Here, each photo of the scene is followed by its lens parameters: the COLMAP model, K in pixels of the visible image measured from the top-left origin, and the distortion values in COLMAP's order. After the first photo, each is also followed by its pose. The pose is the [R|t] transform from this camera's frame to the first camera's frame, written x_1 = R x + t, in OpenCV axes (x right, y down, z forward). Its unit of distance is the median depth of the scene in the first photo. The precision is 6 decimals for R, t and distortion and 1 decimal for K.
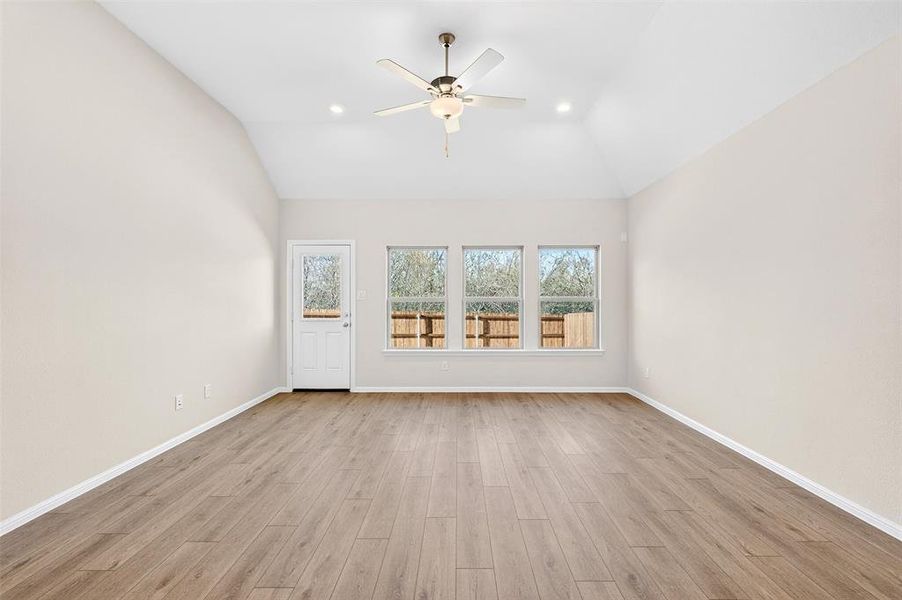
lens RADIAL K [[387.7, 0, 454.9], [0, 387.7, 300.8], [0, 0, 1]] dist [0.001110, -0.000346]
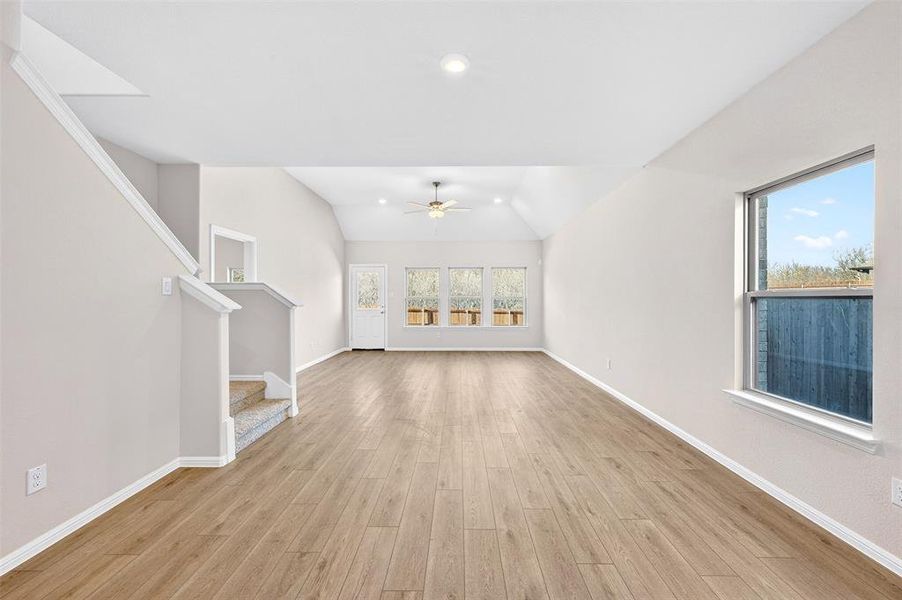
lens RADIAL K [[355.3, 0, 453.1], [0, 355.3, 299.7], [0, 0, 1]] dist [0.003364, 0.001151]
pose [[0.999986, 0.001420, -0.005112, 0.050397], [-0.001412, 0.999998, 0.001618, 0.001912], [0.005114, -0.001610, 0.999986, -0.627504]]
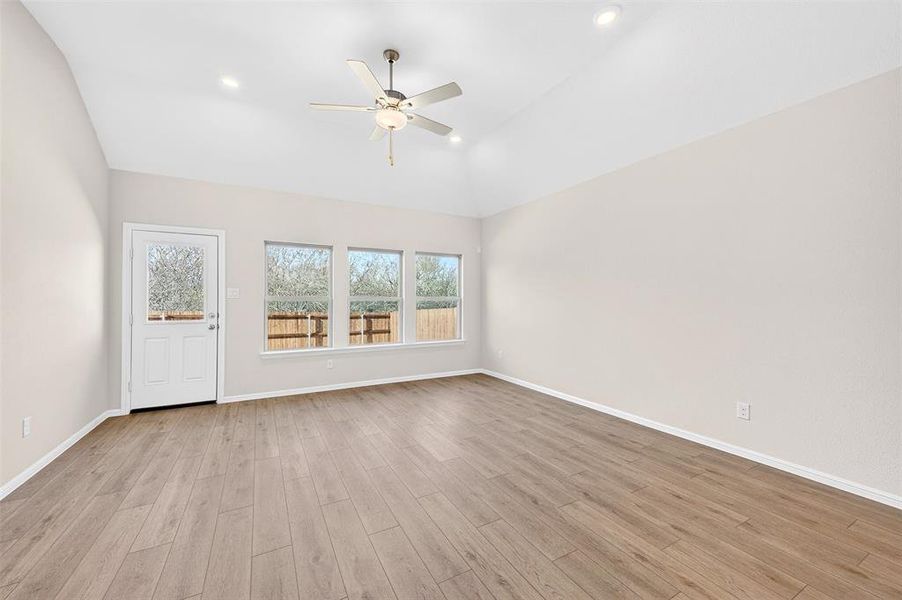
lens RADIAL K [[355.3, 0, 455.9], [0, 355.3, 300.1], [0, 0, 1]] dist [0.003364, 0.001151]
pose [[0.872733, 0.000592, 0.488198, -0.197597], [-0.000305, 1.000000, -0.000668, 0.000913], [-0.488198, 0.000434, 0.872733, 0.031313]]
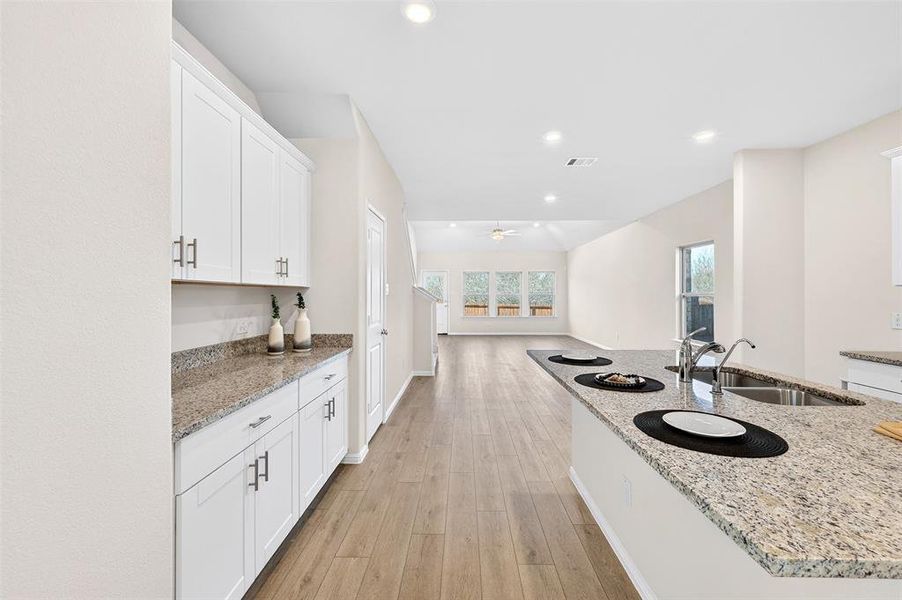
lens RADIAL K [[355.3, 0, 463.5], [0, 355.3, 300.6], [0, 0, 1]] dist [0.003364, 0.001151]
pose [[0.999993, 0.000454, 0.003600, -0.187987], [-0.000510, 0.999879, 0.015559, -0.002778], [-0.003593, -0.015560, 0.999872, -1.174876]]
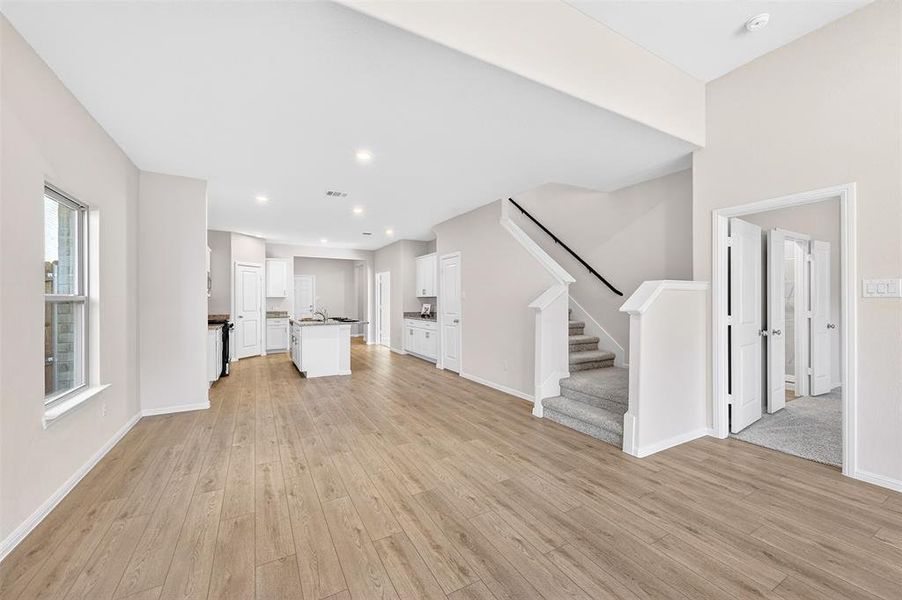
lens RADIAL K [[355.3, 0, 459.5], [0, 355.3, 296.4], [0, 0, 1]] dist [0.003364, 0.001151]
pose [[-0.858895, 0.001003, -0.512151, 0.236660], [0.005473, 0.999959, -0.007219, -0.003052], [0.512123, -0.009004, -0.858865, 0.442479]]
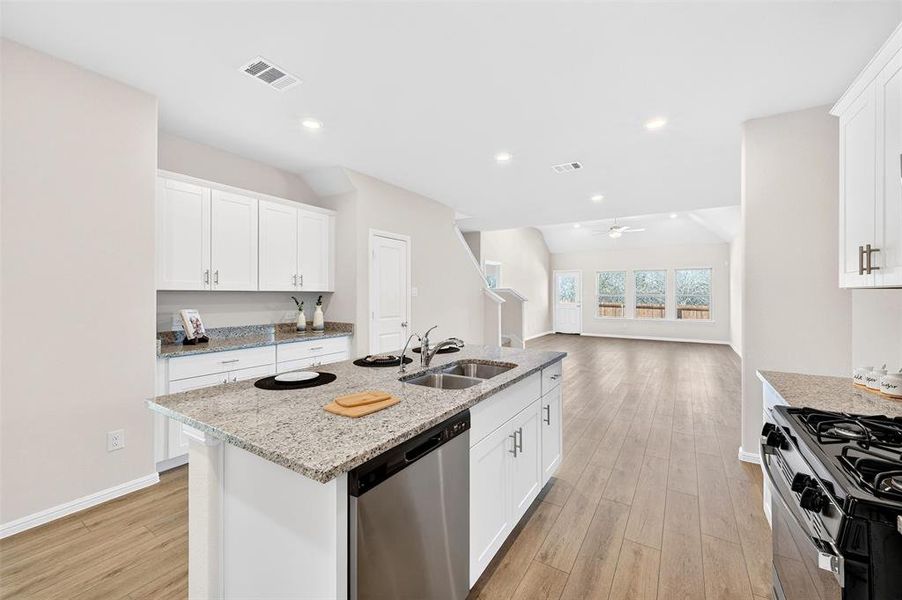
lens RADIAL K [[355.3, 0, 469.4], [0, 355.3, 290.1], [0, 0, 1]] dist [0.003364, 0.001151]
pose [[0.864860, -0.002810, -0.502005, 0.229429], [-0.002538, 0.999947, -0.009970, -0.009665], [0.502007, 0.009896, 0.864807, -1.190127]]
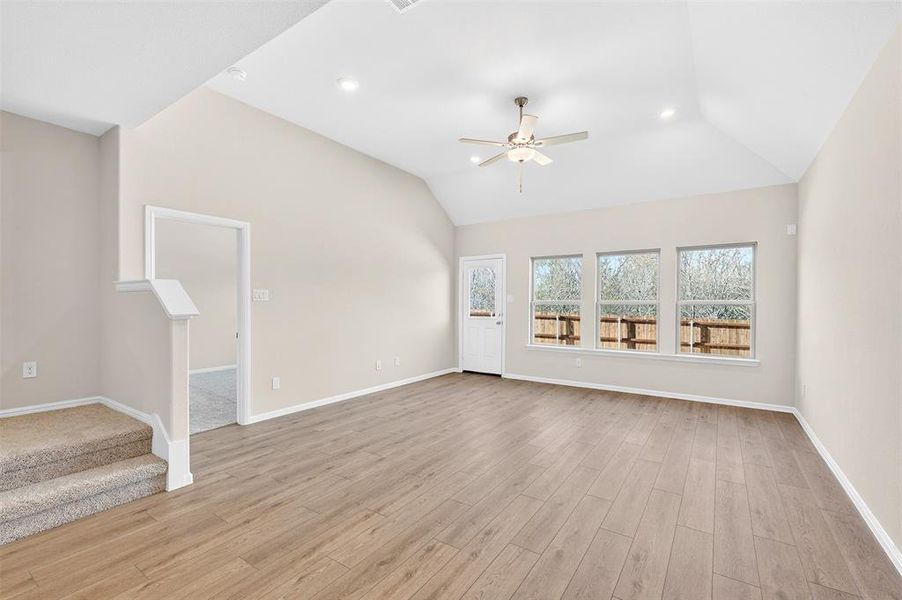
lens RADIAL K [[387.7, 0, 457.3], [0, 387.7, 306.2], [0, 0, 1]] dist [0.001110, -0.000346]
pose [[0.837291, 0.008487, -0.546692, 0.295935], [-0.005445, 0.999959, 0.007185, 0.000446], [0.546731, -0.003039, 0.837303, -0.116434]]
